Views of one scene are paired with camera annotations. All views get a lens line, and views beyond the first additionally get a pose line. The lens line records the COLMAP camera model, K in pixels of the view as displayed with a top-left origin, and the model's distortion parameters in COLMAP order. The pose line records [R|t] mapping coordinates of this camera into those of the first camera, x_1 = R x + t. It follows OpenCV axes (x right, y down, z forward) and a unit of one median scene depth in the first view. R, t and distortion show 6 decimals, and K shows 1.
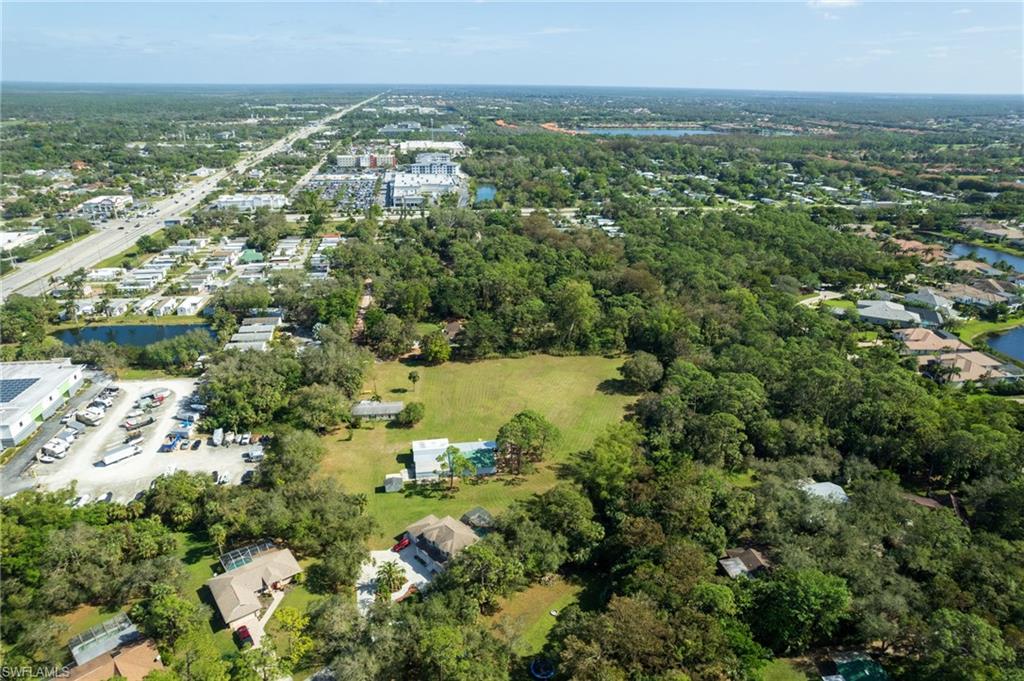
lens RADIAL K [[651.3, 0, 512.0], [0, 651.3, 340.5], [0, 0, 1]] dist [-0.075532, 0.067268]
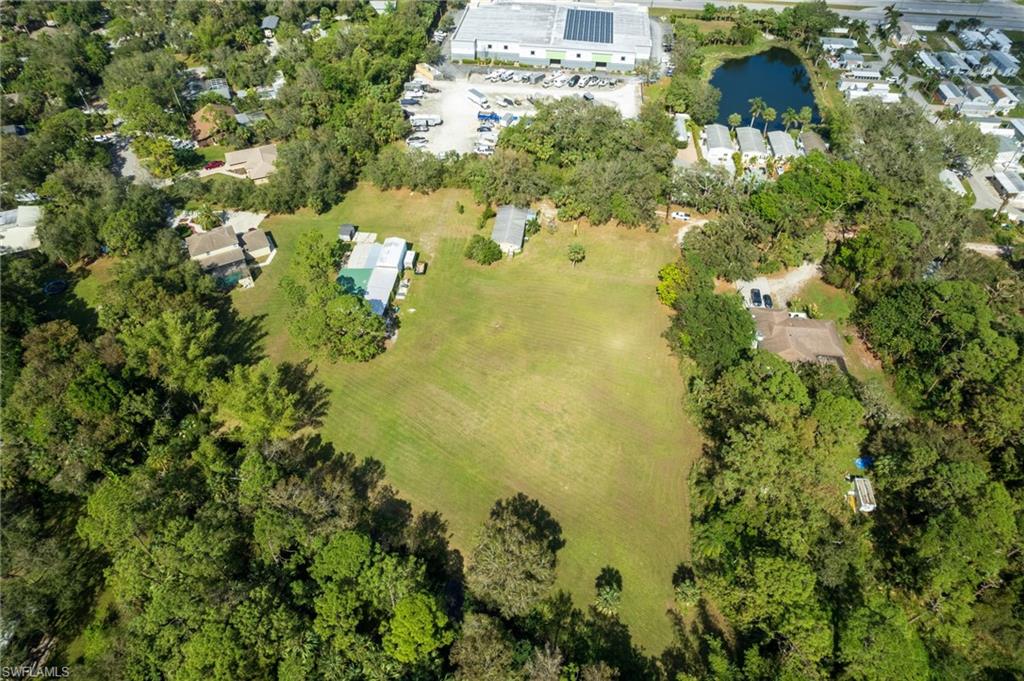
lens RADIAL K [[651.3, 0, 512.0], [0, 651.3, 340.5], [0, 0, 1]] dist [-0.075532, 0.067268]
pose [[-0.253618, 0.677400, -0.690512, 0.504246], [-0.377995, 0.587688, 0.715362, -0.442327], [0.890392, 0.442439, 0.107005, 1.138435]]
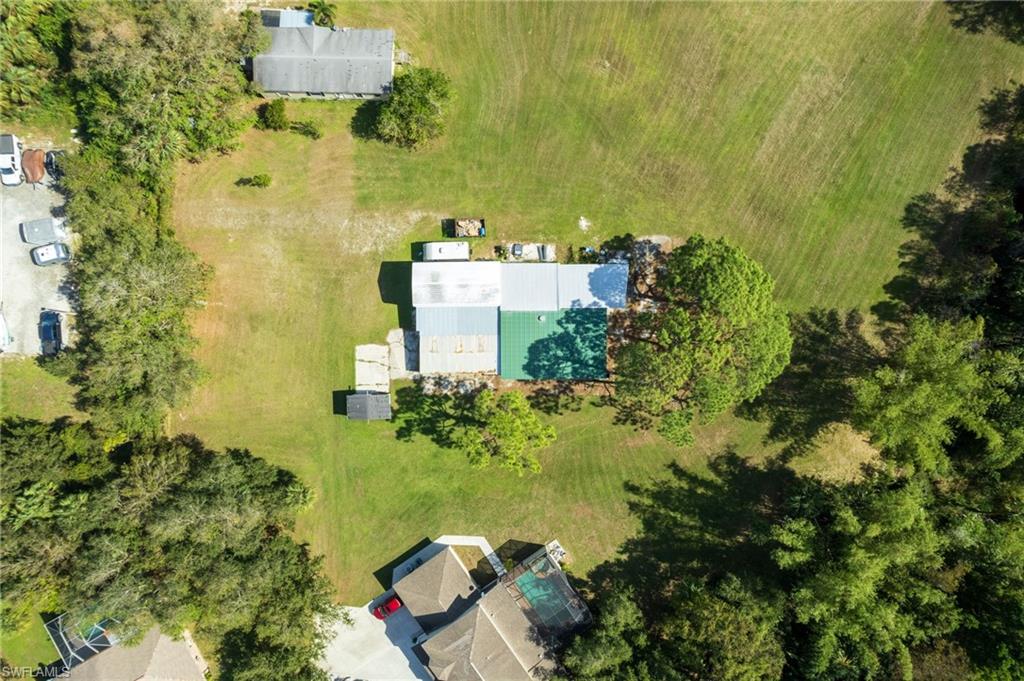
lens RADIAL K [[651.3, 0, 512.0], [0, 651.3, 340.5], [0, 0, 1]] dist [-0.075532, 0.067268]
pose [[0.987344, 0.157960, -0.014183, -0.083223], [-0.047729, 0.381227, 0.923249, -0.206411], [0.151243, -0.910887, 0.383941, 0.847437]]
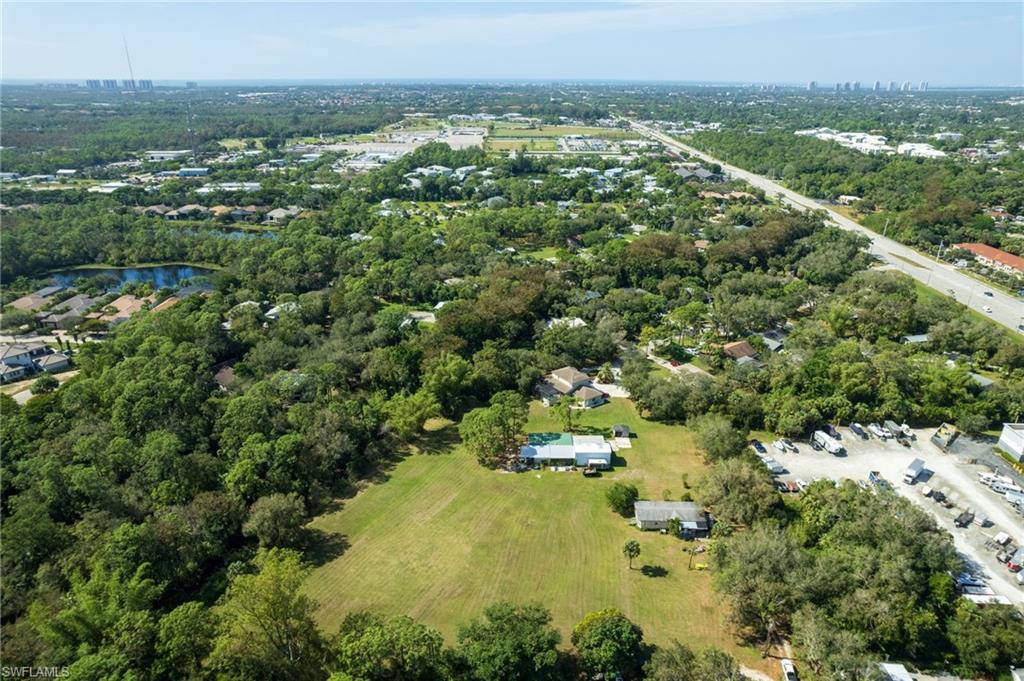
lens RADIAL K [[649.6, 0, 512.0], [0, 649.6, 340.5], [0, 0, 1]] dist [-0.070937, 0.054728]
pose [[-0.987229, -0.078470, 0.138644, -0.133792], [0.041757, 0.712394, 0.700537, -0.663802], [-0.153740, 0.697379, -0.700019, 1.643555]]
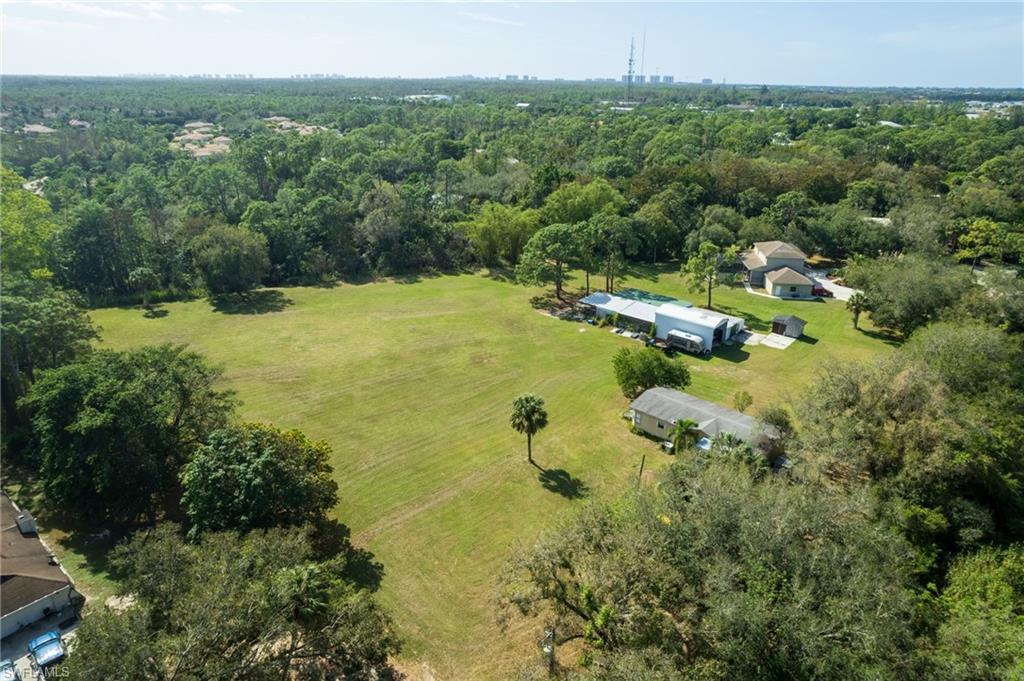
lens RADIAL K [[651.3, 0, 512.0], [0, 651.3, 340.5], [0, 0, 1]] dist [-0.075532, 0.067268]
pose [[-0.634483, -0.312764, 0.706831, -0.435200], [0.273256, 0.764656, 0.583638, -0.188747], [-0.723023, 0.563454, -0.399697, 1.385695]]
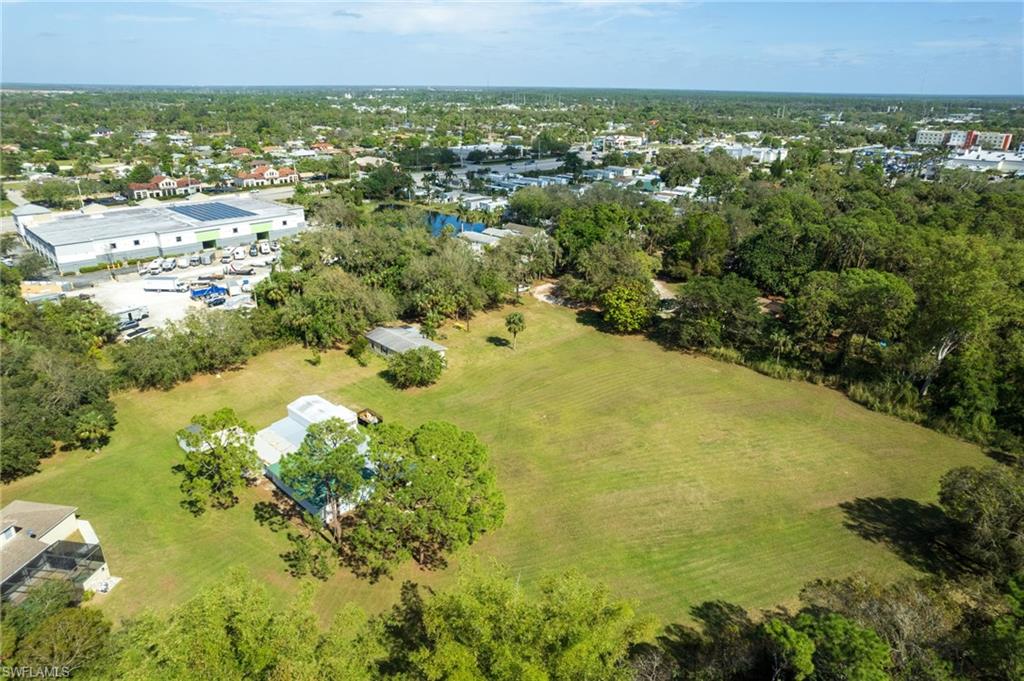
lens RADIAL K [[651.3, 0, 512.0], [0, 651.3, 340.5], [0, 0, 1]] dist [-0.075532, 0.067268]
pose [[0.599448, 0.288024, -0.746796, 0.326911], [-0.302242, 0.945391, 0.122011, 0.004222], [0.741156, 0.152574, 0.653765, 0.804087]]
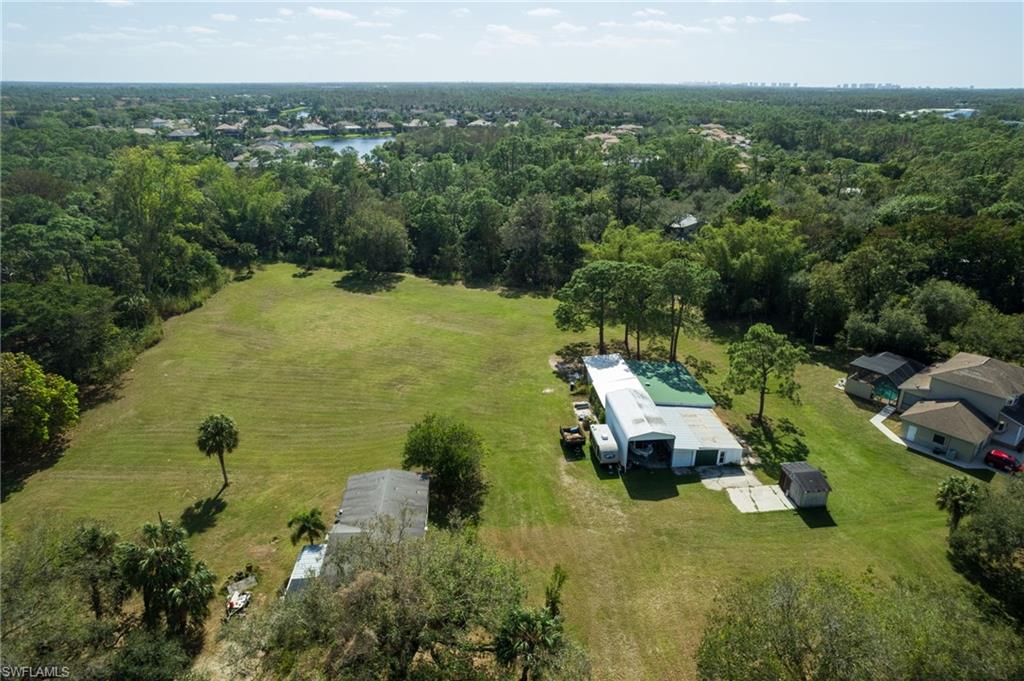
lens RADIAL K [[651.3, 0, 512.0], [0, 651.3, 340.5], [0, 0, 1]] dist [-0.075532, 0.067268]
pose [[0.072628, -0.382582, 0.921063, -0.483988], [0.372714, 0.867004, 0.330738, -0.033069], [-0.925100, 0.319273, 0.205562, 1.011268]]
